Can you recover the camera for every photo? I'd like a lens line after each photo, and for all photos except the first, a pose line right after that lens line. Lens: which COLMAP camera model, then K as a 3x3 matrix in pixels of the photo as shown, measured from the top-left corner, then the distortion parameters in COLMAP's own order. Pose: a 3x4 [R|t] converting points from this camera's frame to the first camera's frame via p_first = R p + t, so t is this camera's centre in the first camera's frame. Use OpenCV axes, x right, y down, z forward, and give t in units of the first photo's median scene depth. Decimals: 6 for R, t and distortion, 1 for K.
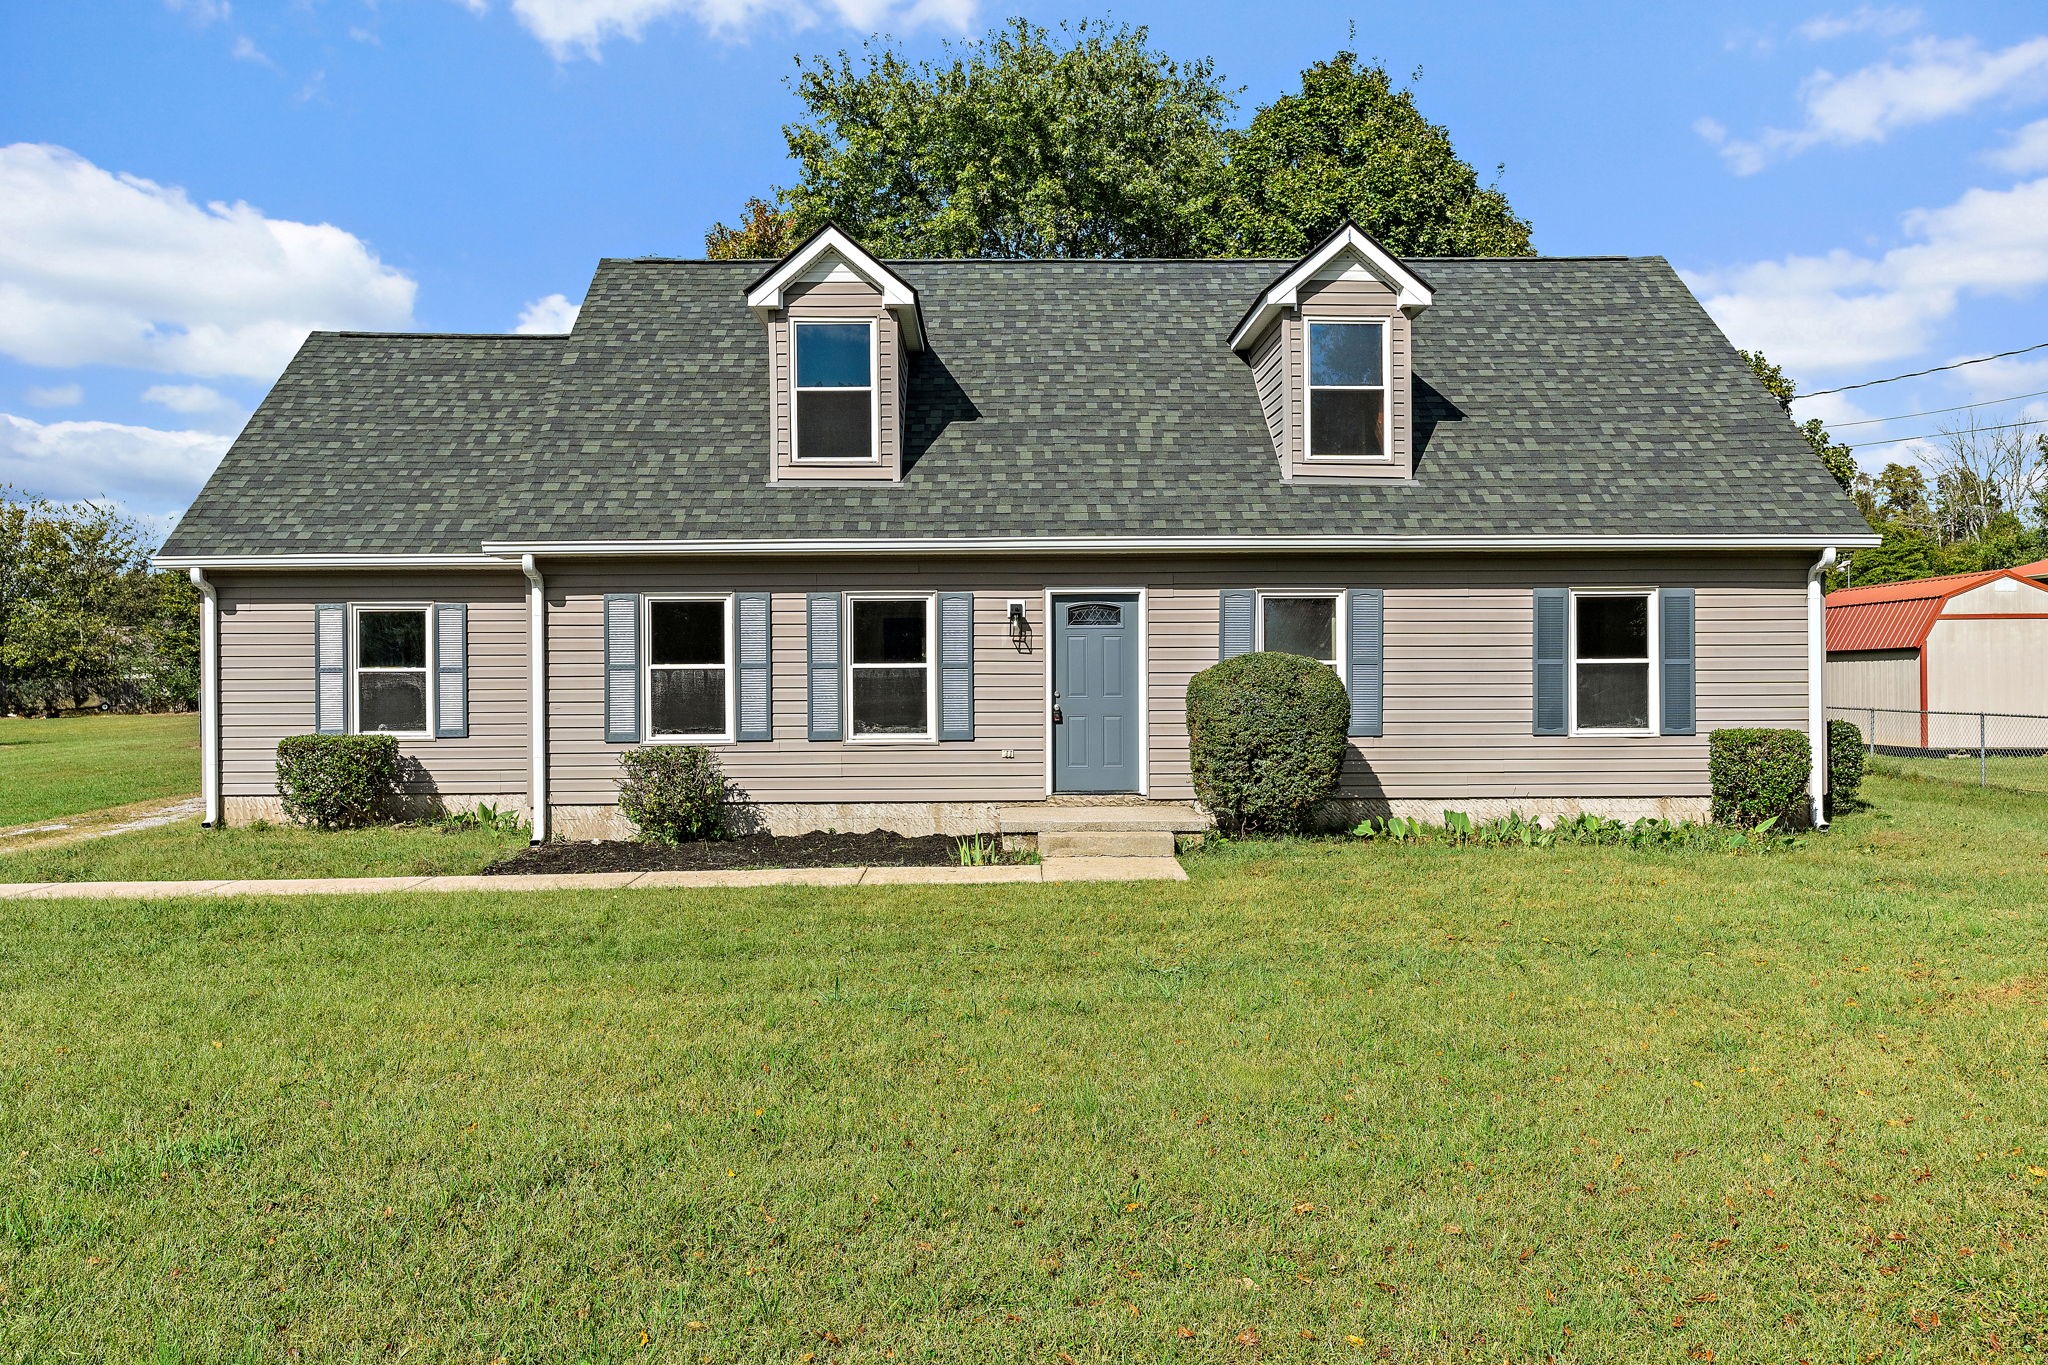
lens RADIAL K [[1613.9, 0, 1024.0], [0, 1613.9, 682.5], [0, 0, 1]] dist [0.006350, -0.000495]
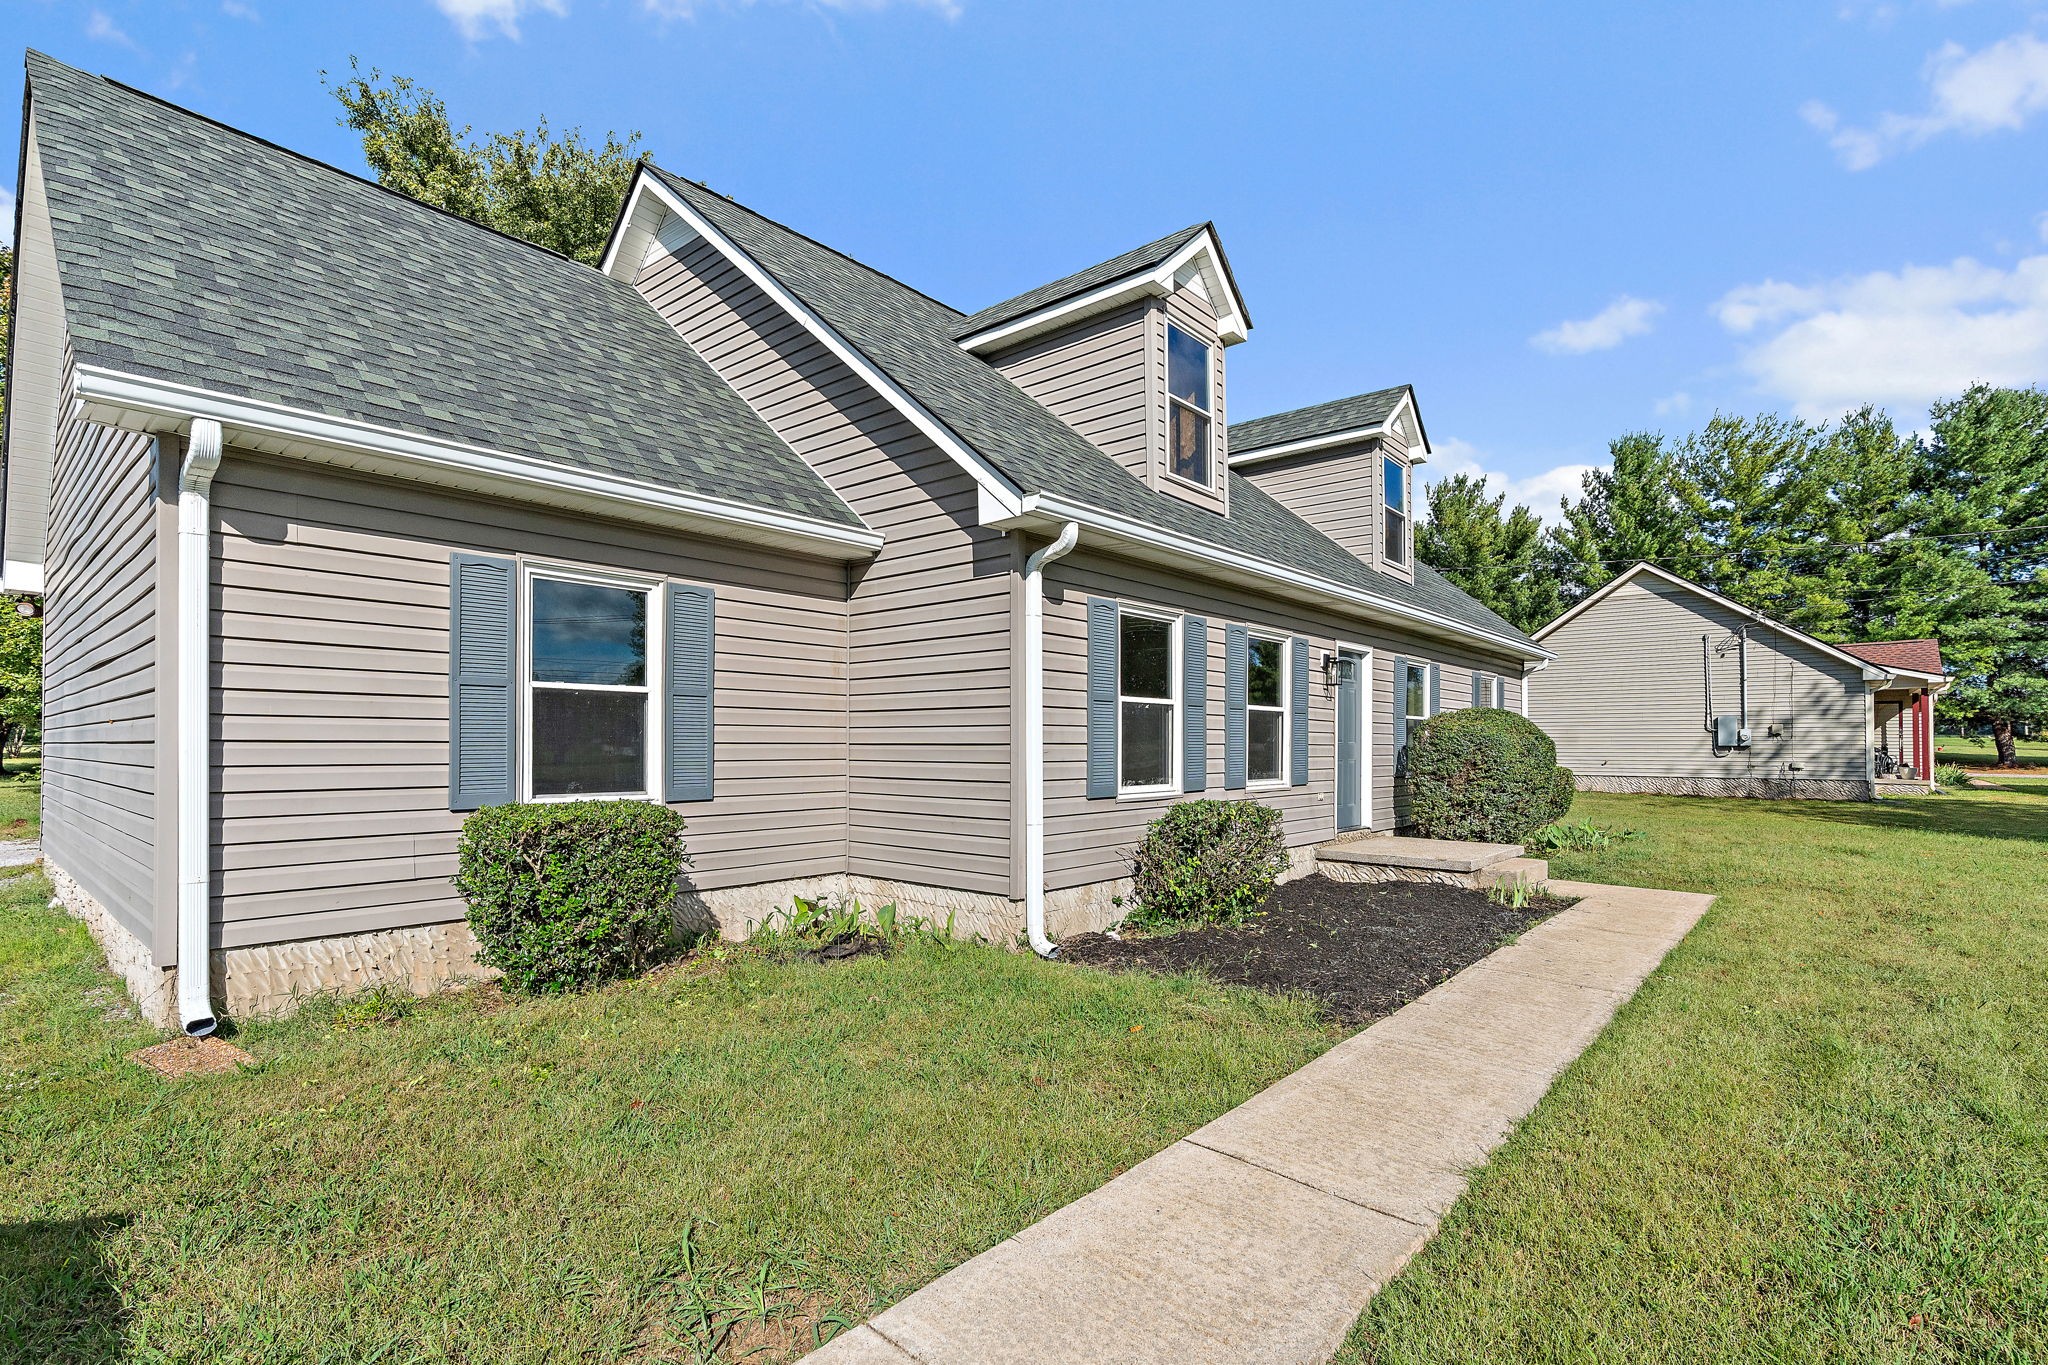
lens RADIAL K [[955.1, 0, 1024.1], [0, 955.1, 738.2], [0, 0, 1]] dist [-0.002995, 0.000123]
pose [[0.668196, 0.012435, 0.743882, -0.596658], [-0.008077, 0.999923, -0.009460, 0.013812], [-0.743942, 0.000313, 0.668244, 0.726744]]
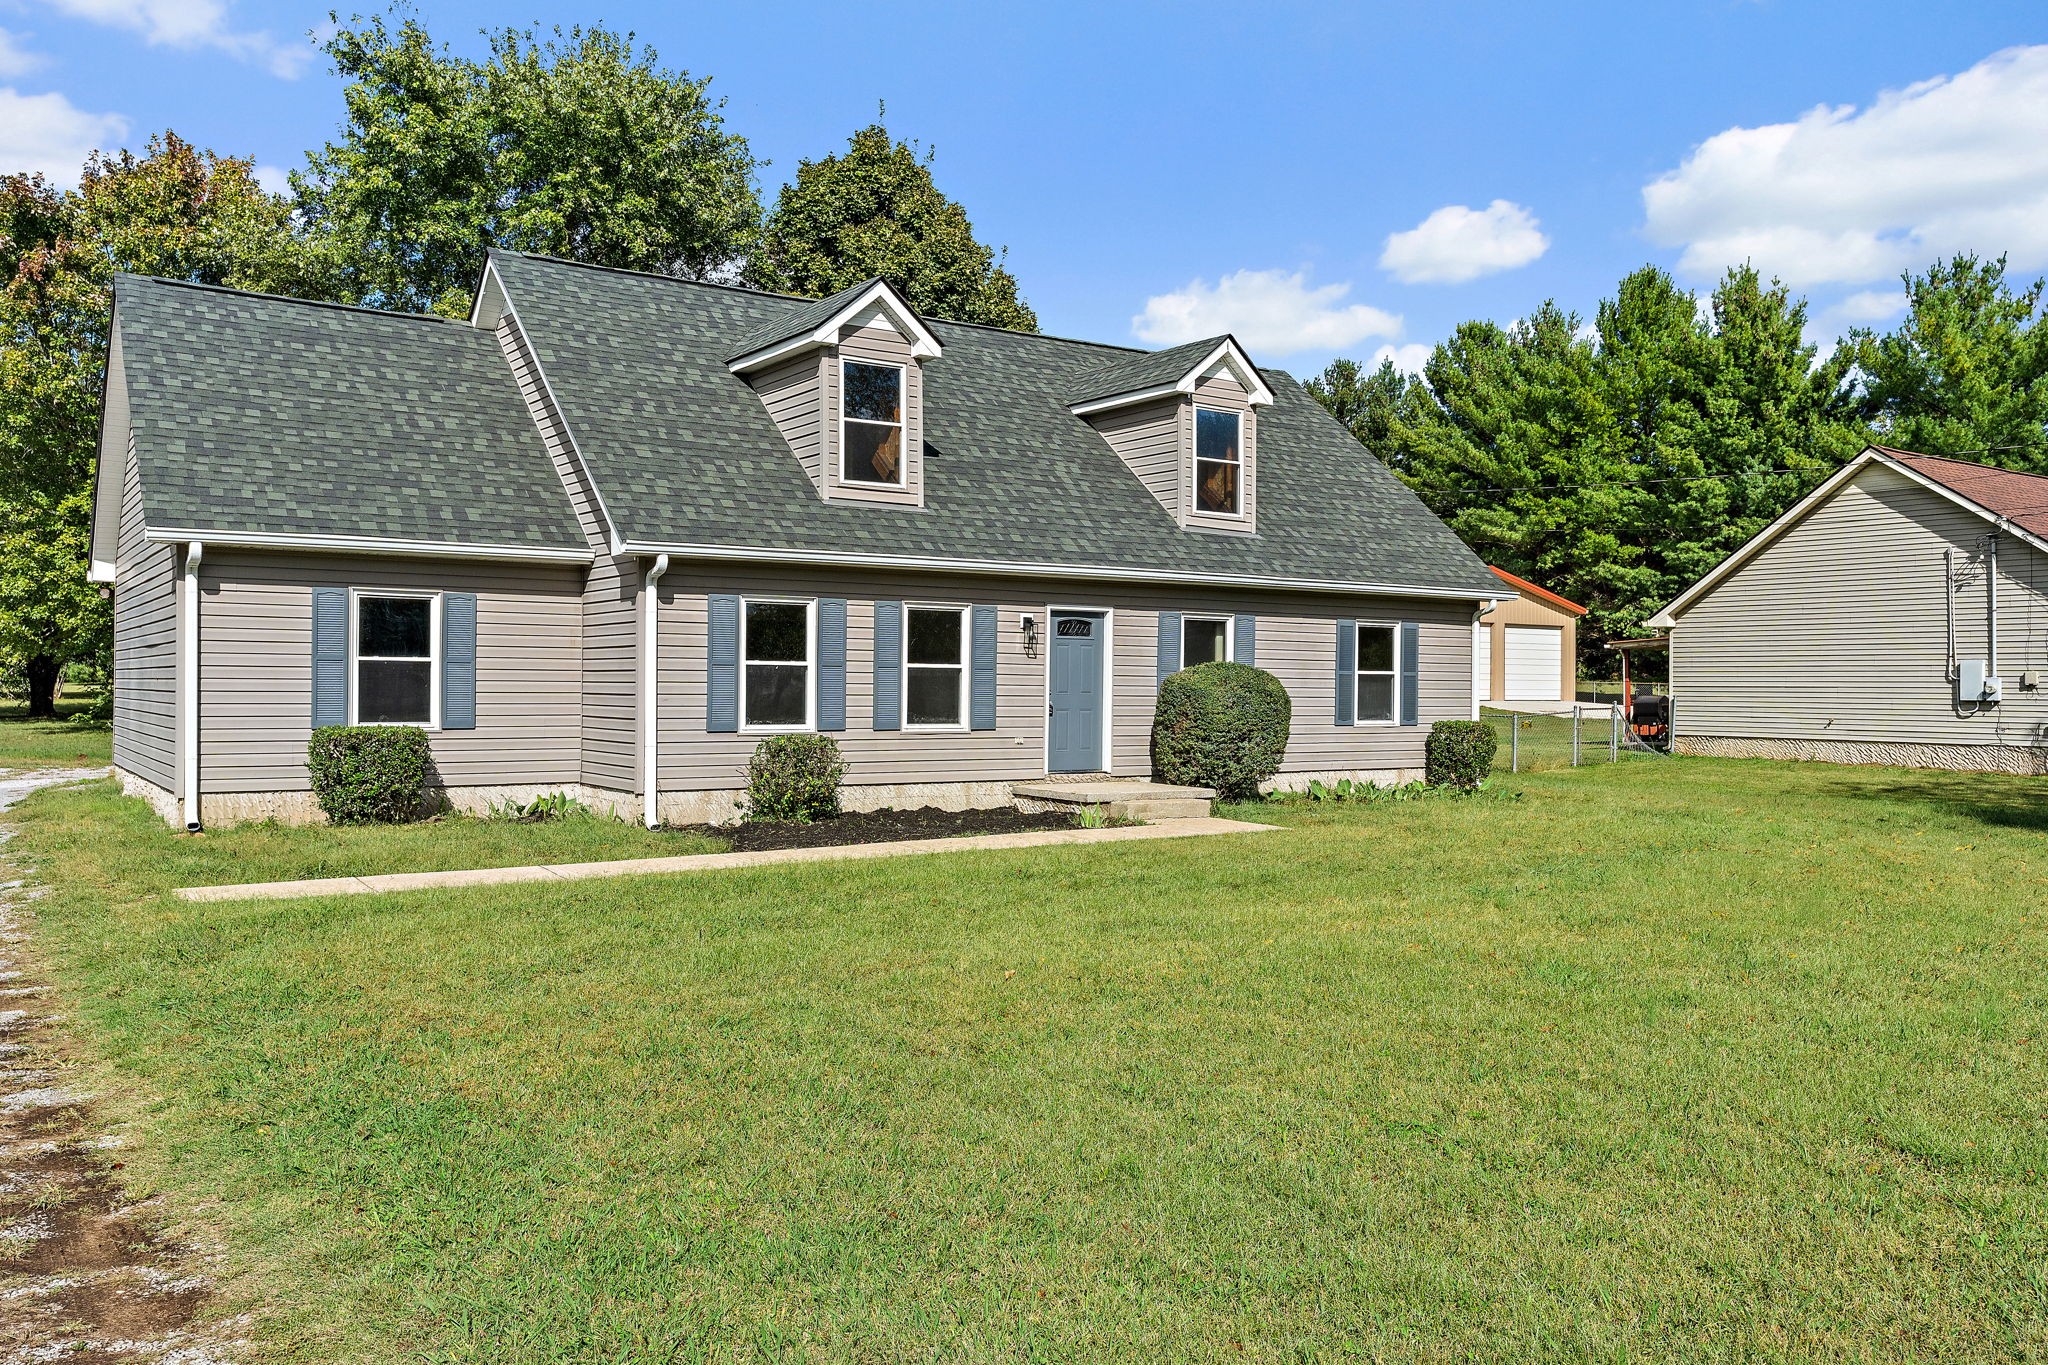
lens RADIAL K [[1613.9, 0, 1024.0], [0, 1613.9, 682.5], [0, 0, 1]] dist [0.006350, -0.000495]
pose [[0.839333, 0.013917, 0.543440, -0.661678], [-0.014381, 0.999891, -0.003395, 0.004639], [-0.543428, -0.004966, 0.839441, -0.016608]]
